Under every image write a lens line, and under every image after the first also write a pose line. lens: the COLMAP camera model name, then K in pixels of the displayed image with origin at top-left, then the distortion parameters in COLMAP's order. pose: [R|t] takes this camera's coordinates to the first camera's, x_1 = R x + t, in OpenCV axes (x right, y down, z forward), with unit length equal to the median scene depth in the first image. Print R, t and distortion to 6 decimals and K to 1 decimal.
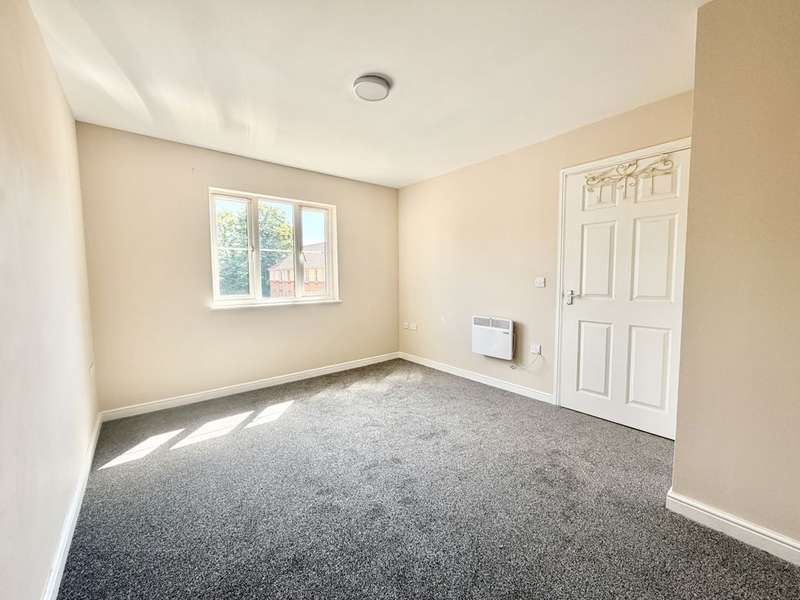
lens RADIAL K [[318.1, 0, 398.3], [0, 318.1, 299.6], [0, 0, 1]] dist [0.001562, -0.000184]
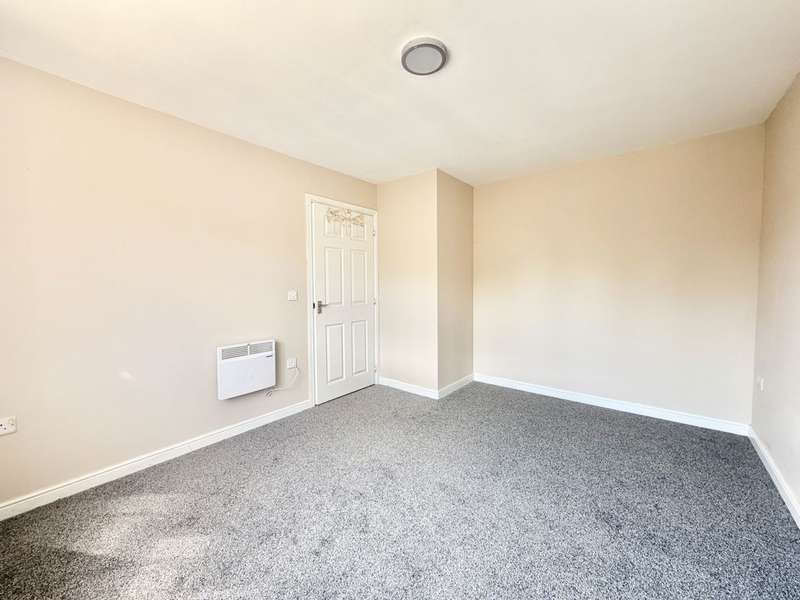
lens RADIAL K [[319.7, 0, 396.6], [0, 319.7, 297.9], [0, 0, 1]] dist [0.000988, -0.000179]
pose [[-0.189898, -0.038991, 0.981029, -0.668690], [0.082475, 0.995046, 0.055513, -0.083756], [-0.978334, 0.091452, -0.185741, 0.954064]]
